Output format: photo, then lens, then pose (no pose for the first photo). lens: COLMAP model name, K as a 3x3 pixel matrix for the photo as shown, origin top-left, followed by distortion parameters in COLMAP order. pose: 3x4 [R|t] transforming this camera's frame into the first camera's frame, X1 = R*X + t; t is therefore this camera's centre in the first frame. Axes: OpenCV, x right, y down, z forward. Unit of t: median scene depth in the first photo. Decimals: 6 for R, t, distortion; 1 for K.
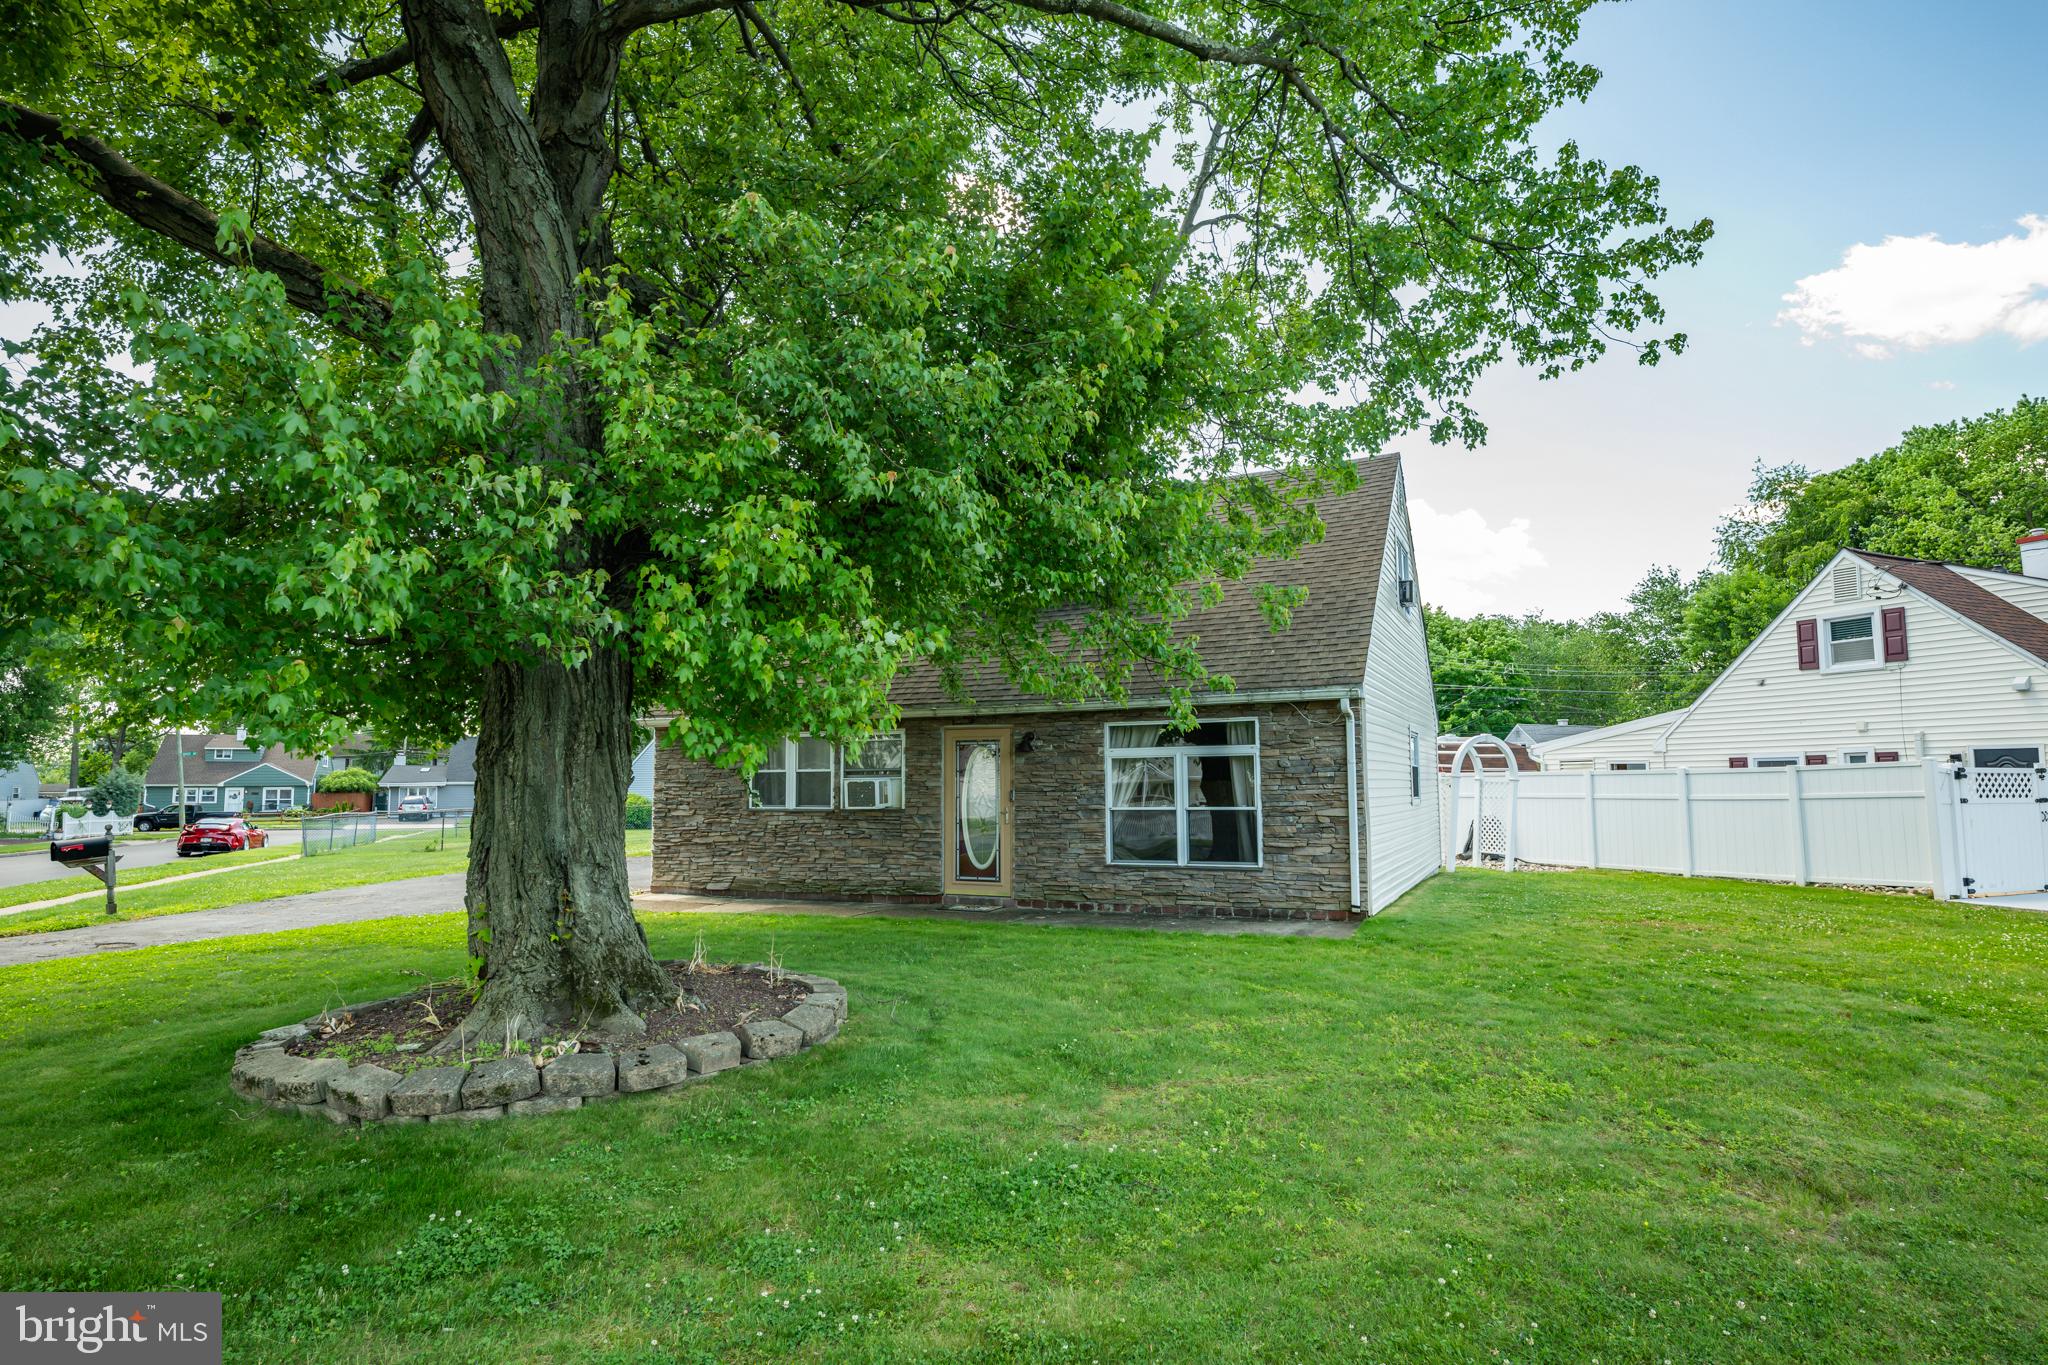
lens RADIAL K [[1111.6, 0, 1031.6], [0, 1111.6, 688.9], [0, 0, 1]] dist [-0.004289, -0.000262]
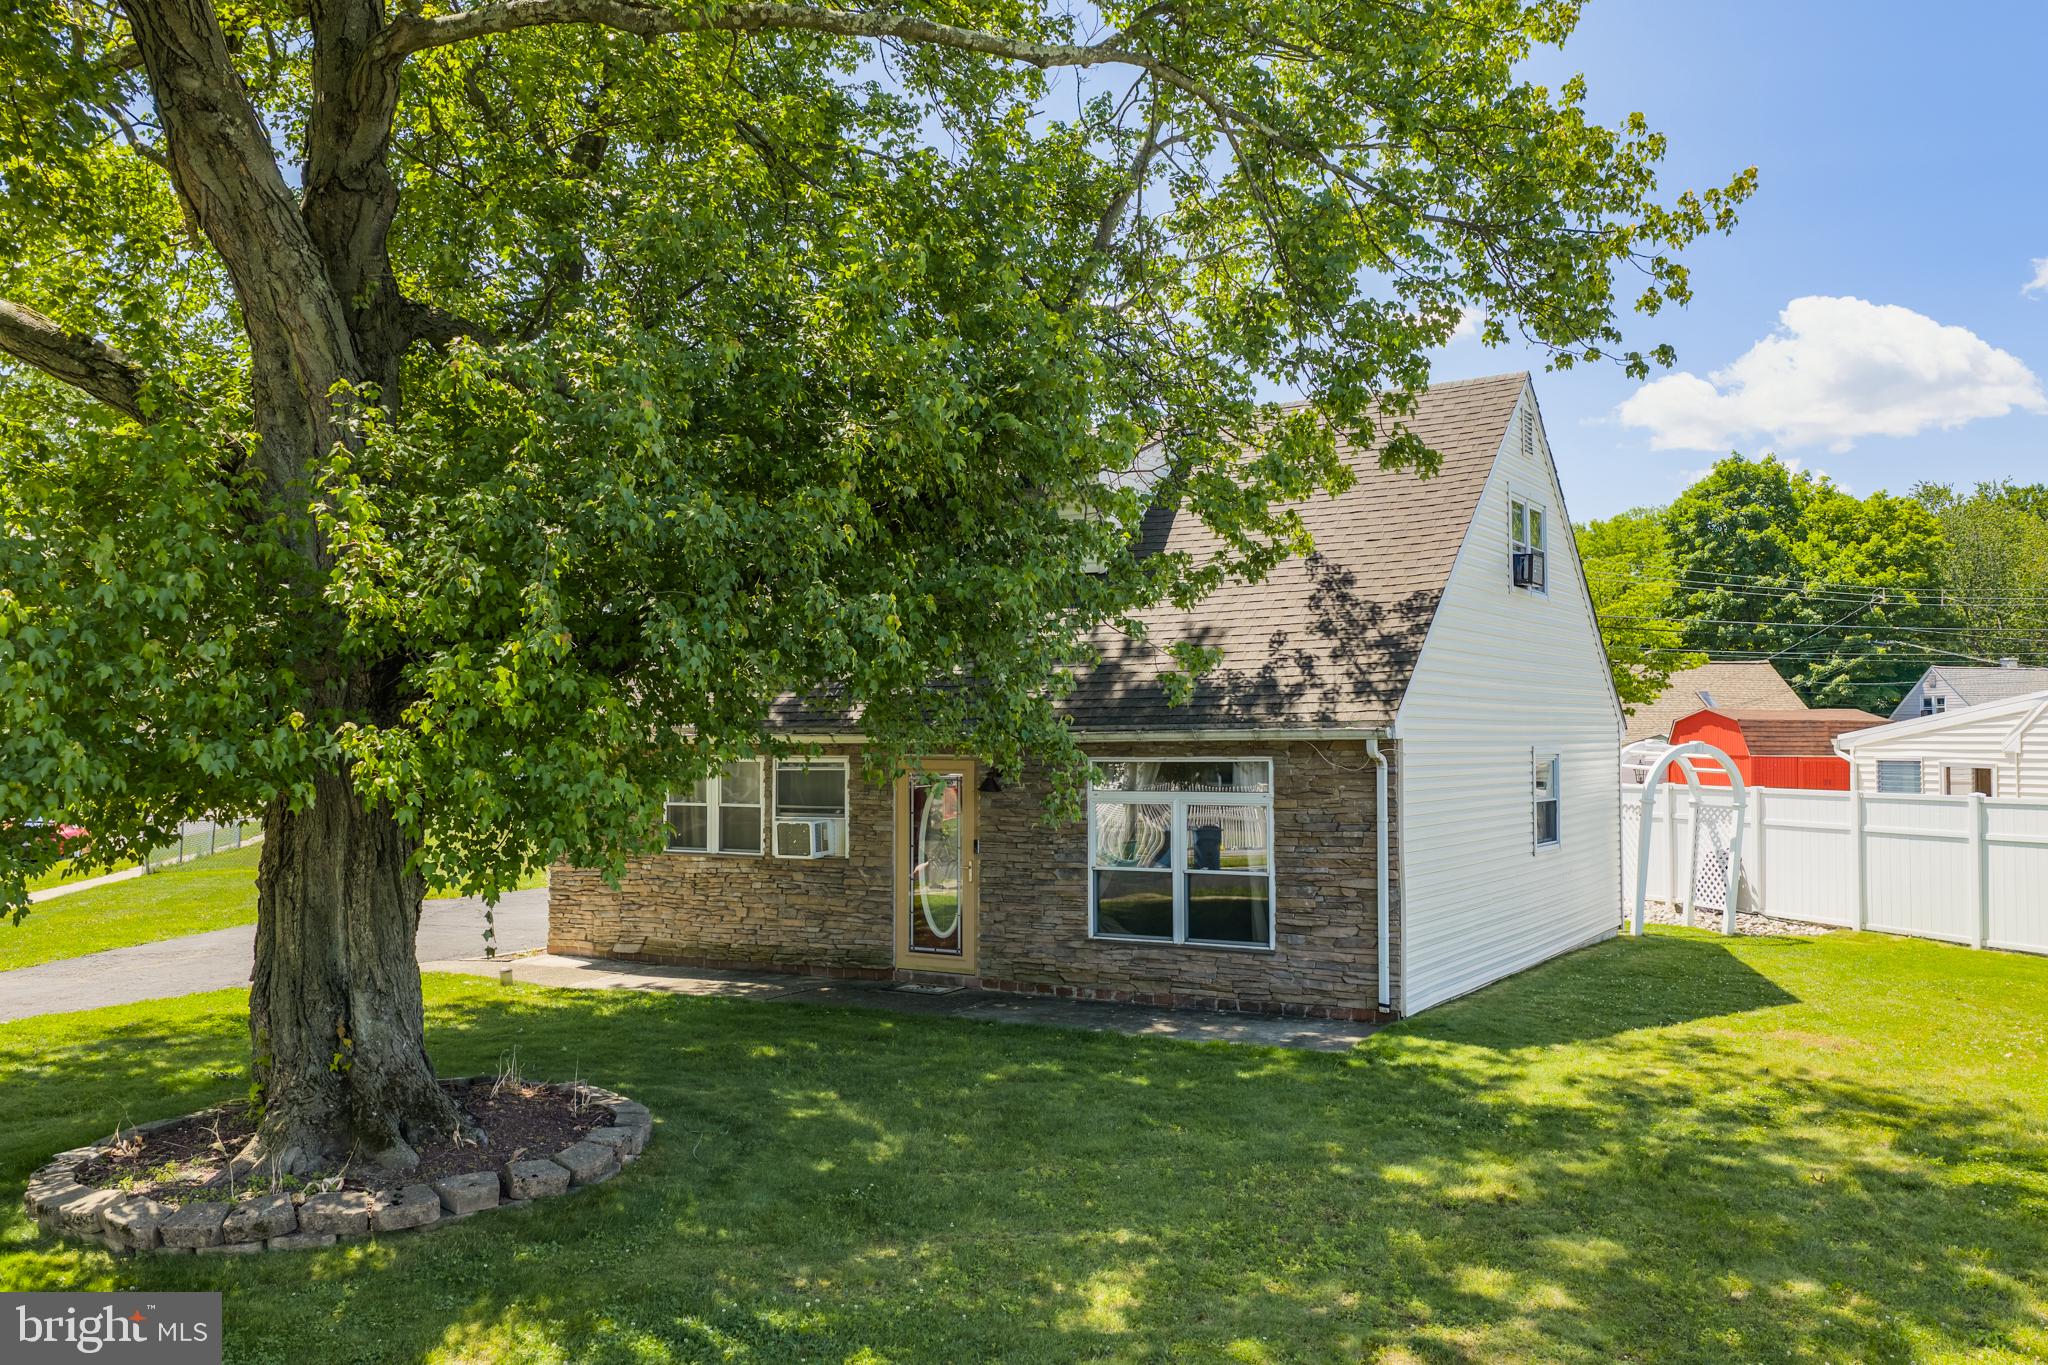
lens RADIAL K [[1691.8, 0, 1029.2], [0, 1691.8, 686.8], [0, 0, 1]] dist [0.020842, -0.041691]
pose [[0.994197, 0.000241, -0.107571, 0.158205], [0.005740, 0.998454, 0.055286, -0.088170], [0.107418, -0.055583, 0.992659, -0.184475]]
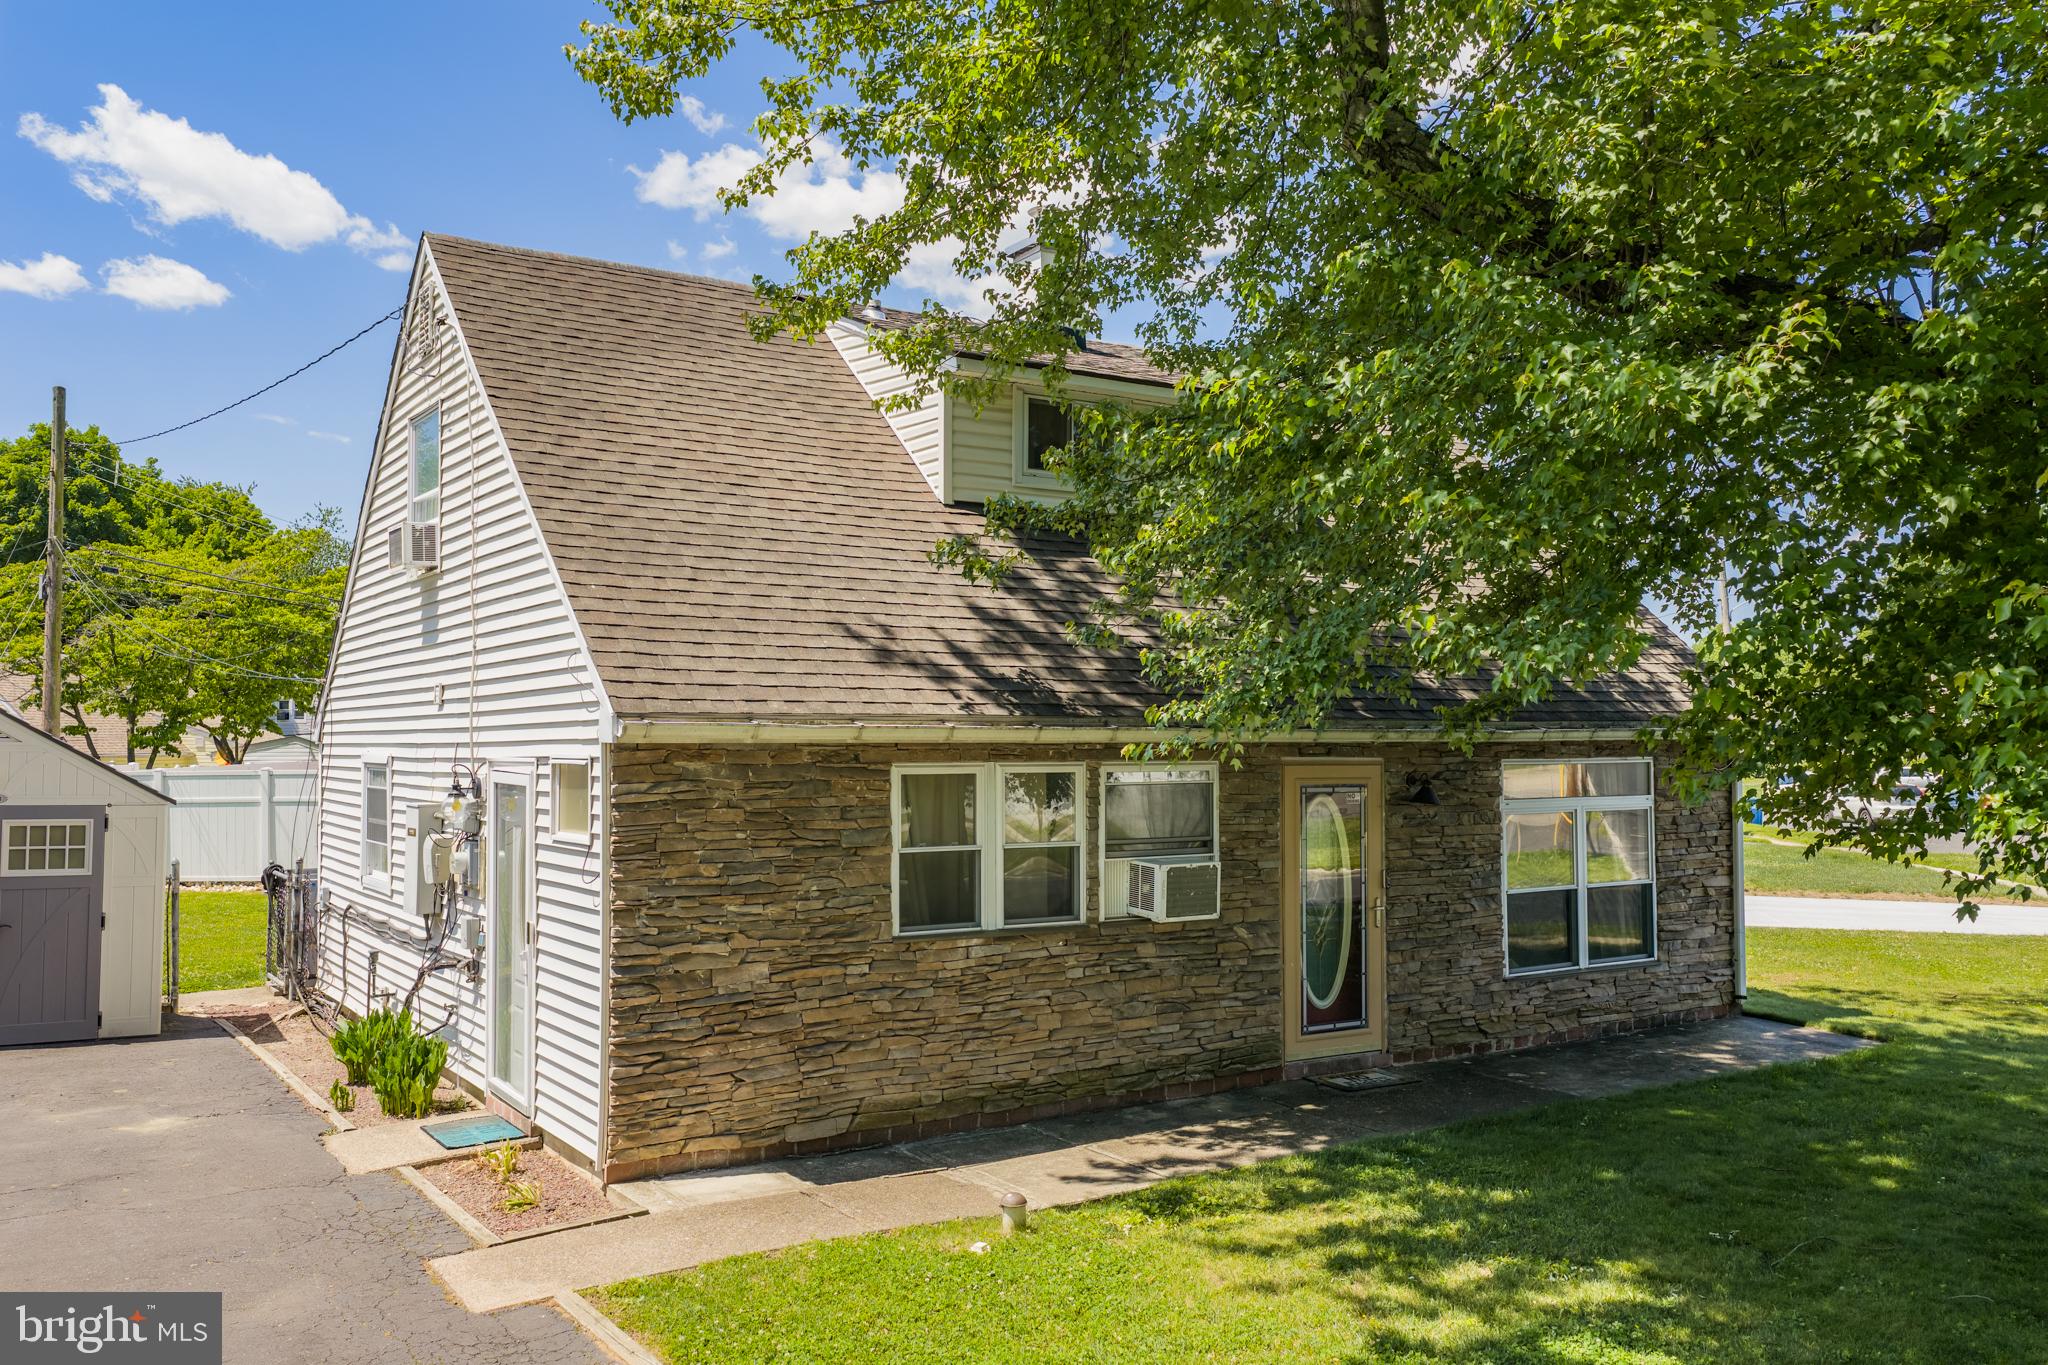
lens RADIAL K [[1691.8, 0, 1029.2], [0, 1691.8, 686.8], [0, 0, 1]] dist [0.020842, -0.041691]
pose [[0.533648, 0.032343, 0.845088, -0.950817], [-0.077358, 0.996946, 0.010694, -0.001558], [-0.842161, -0.071081, 0.534520, 0.734235]]
